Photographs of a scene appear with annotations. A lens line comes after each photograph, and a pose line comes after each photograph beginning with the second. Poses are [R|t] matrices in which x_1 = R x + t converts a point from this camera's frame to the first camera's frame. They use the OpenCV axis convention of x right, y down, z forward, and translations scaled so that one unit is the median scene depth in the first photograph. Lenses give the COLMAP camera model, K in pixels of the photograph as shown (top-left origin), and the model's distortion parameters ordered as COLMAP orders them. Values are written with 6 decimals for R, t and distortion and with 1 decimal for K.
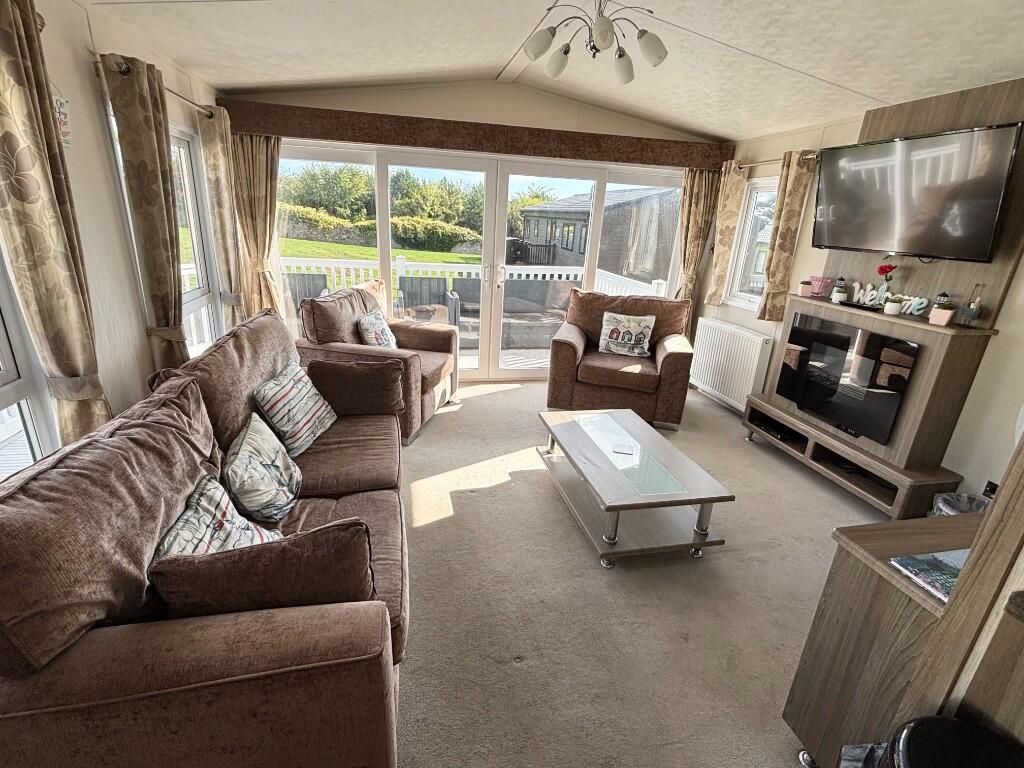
lens RADIAL K [[489.6, 0, 512.0], [0, 489.6, 384.0], [0, 0, 1]] dist [-0.000379, -0.002009]
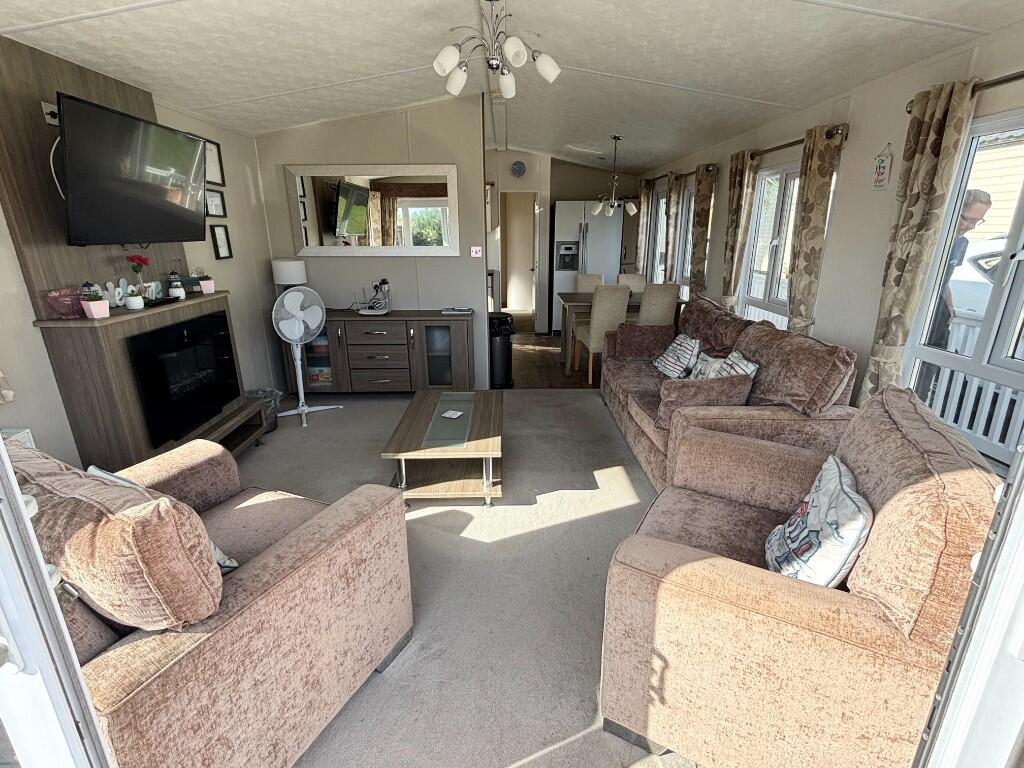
lens RADIAL K [[489.6, 0, 512.0], [0, 489.6, 384.0], [0, 0, 1]] dist [-0.000379, -0.002009]
pose [[-0.976879, -0.113118, 0.181415, -0.110295], [0.021091, 0.793431, 0.608295, -0.593293], [-0.212750, 0.598057, -0.772700, 1.693780]]
